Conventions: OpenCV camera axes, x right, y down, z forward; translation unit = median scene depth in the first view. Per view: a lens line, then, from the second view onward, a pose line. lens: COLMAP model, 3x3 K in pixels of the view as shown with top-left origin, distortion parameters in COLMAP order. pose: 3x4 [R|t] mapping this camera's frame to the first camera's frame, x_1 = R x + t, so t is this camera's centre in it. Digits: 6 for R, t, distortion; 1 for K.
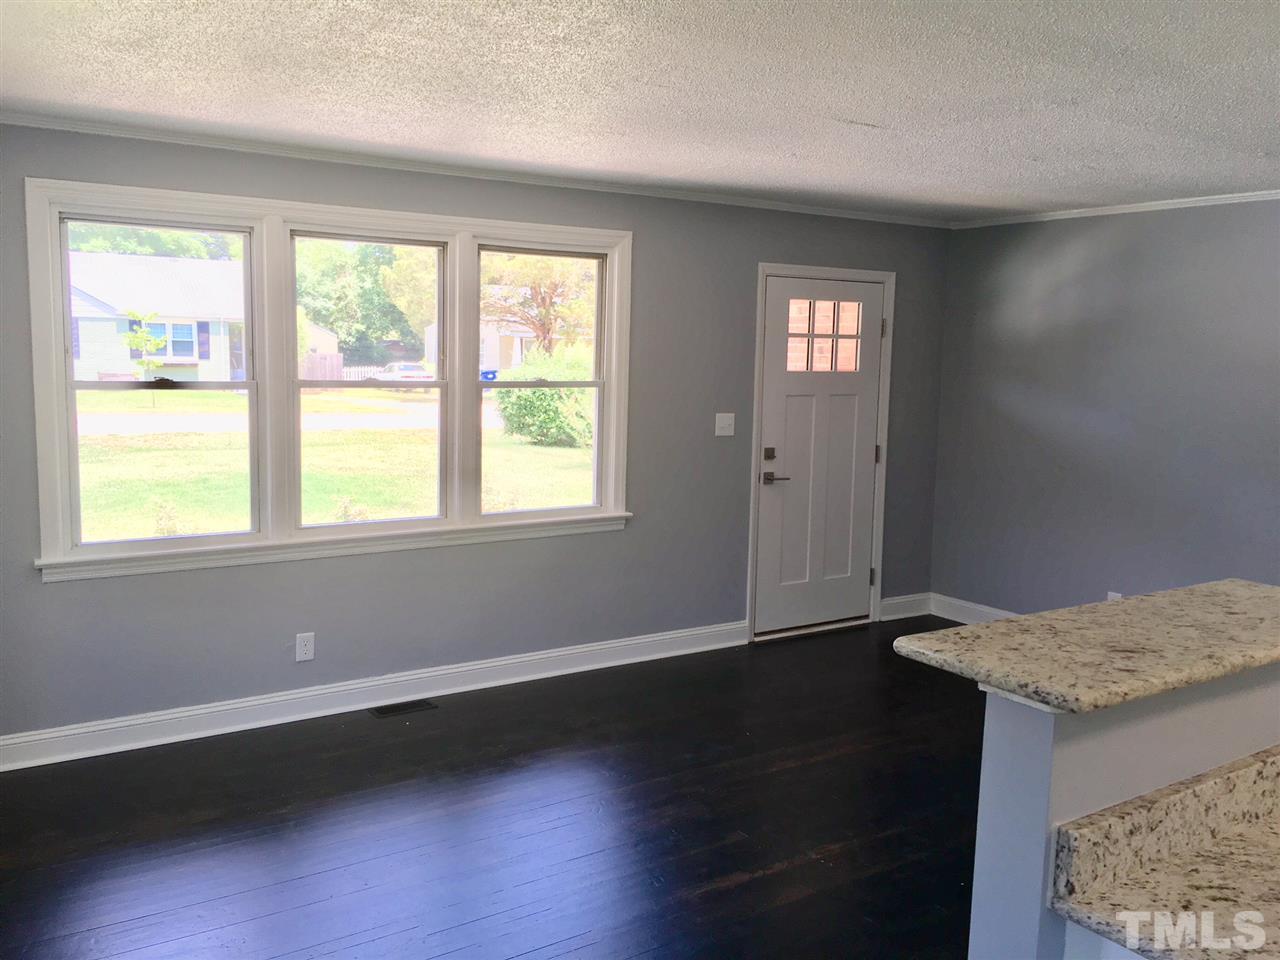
lens RADIAL K [[1093.6, 0, 631.1], [0, 1093.6, 474.1], [0, 0, 1]] dist [0.056910, -0.099329]
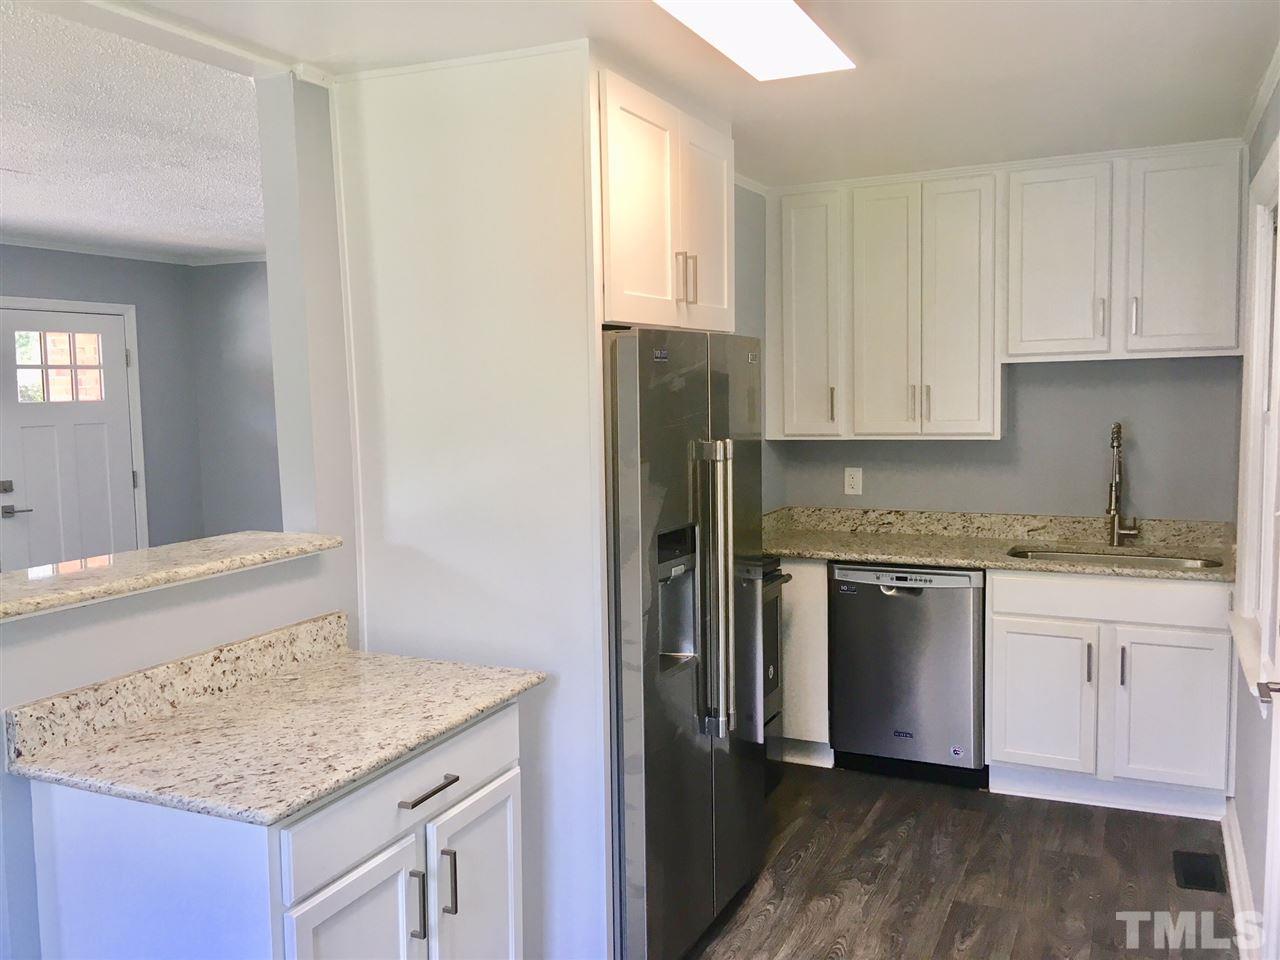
lens RADIAL K [[1093.6, 0, 631.1], [0, 1093.6, 474.1], [0, 0, 1]] dist [0.056910, -0.099329]
pose [[0.850921, -0.078462, 0.519401, 0.316290], [0.094243, 0.995541, -0.004008, 0.094977], [-0.516771, 0.052360, 0.854521, -0.500384]]
